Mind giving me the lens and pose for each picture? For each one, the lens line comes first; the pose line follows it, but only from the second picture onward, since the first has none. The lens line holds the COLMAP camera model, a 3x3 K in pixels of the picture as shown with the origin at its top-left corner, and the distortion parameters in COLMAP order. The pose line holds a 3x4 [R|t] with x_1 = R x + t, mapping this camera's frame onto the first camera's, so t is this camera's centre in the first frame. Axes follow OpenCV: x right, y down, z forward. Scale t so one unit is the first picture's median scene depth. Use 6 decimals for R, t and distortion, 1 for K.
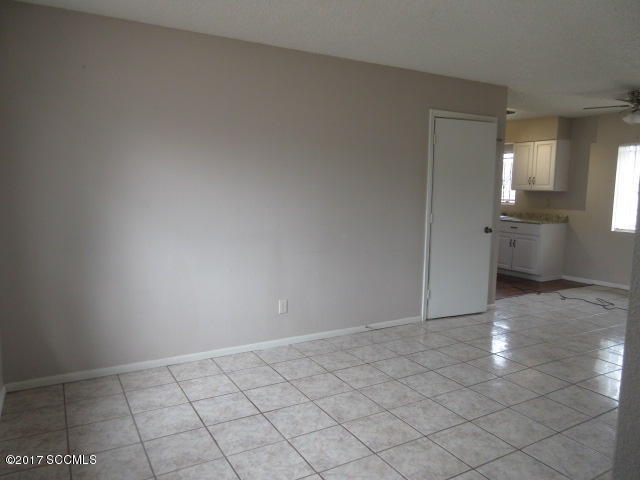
lens RADIAL K [[479.3, 0, 319.9], [0, 479.3, 240.3], [0, 0, 1]] dist [0.007807, -0.000274]
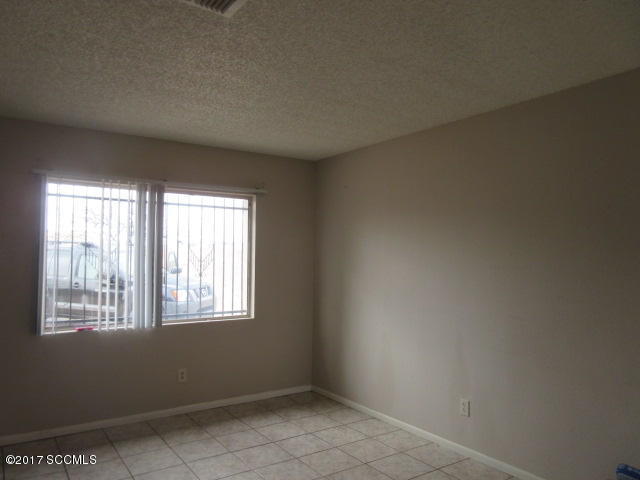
lens RADIAL K [[479.3, 0, 319.4], [0, 479.3, 240.0], [0, 0, 1]] dist [0.007807, -0.000274]
pose [[0.065032, -0.055968, -0.996312, 0.977551], [-0.118495, 0.990929, -0.063400, -0.089362], [0.990823, 0.122181, 0.057810, 0.838145]]
